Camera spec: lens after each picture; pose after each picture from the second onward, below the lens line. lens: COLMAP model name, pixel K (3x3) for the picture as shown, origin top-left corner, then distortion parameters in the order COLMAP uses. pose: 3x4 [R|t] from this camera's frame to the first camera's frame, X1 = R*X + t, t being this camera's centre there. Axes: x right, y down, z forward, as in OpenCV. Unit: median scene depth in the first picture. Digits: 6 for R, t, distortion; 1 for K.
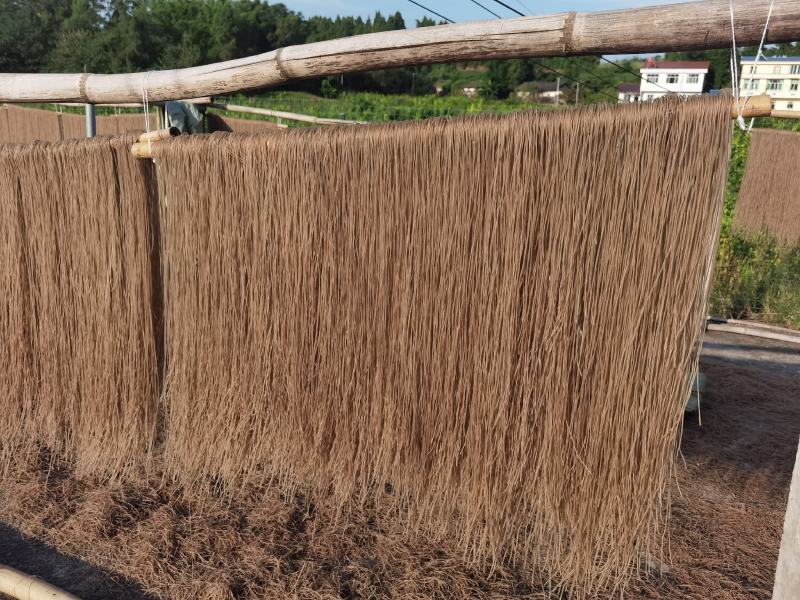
lens RADIAL K [[618.2, 0, 400.0], [0, 618.2, 300.0], [0, 0, 1]] dist [-0.000399, -0.040536]
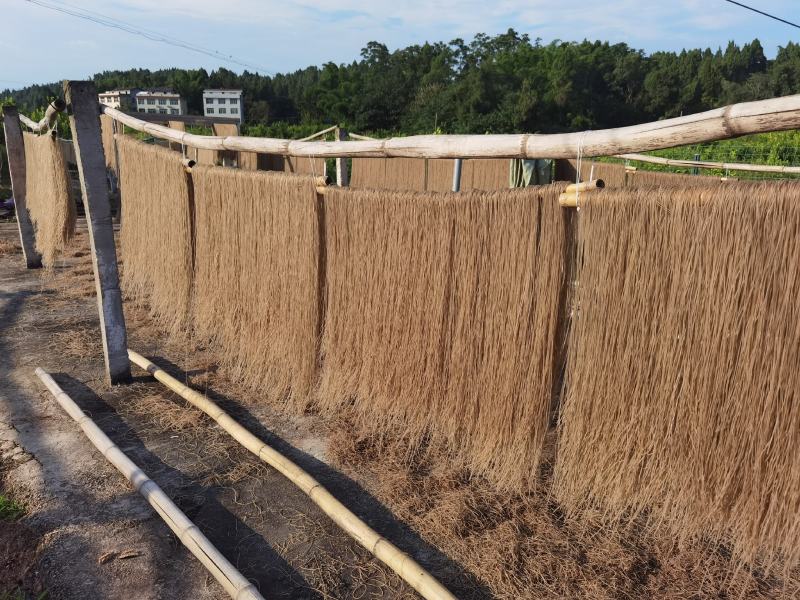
lens RADIAL K [[614.7, 0, 400.0], [0, 614.7, 300.0], [0, 0, 1]] dist [-0.006196, -0.006579]
pose [[0.874852, 0.089544, -0.476042, -0.119882], [-0.117753, 0.992599, -0.029692, 0.008004], [0.469860, 0.082032, 0.878921, -0.103705]]
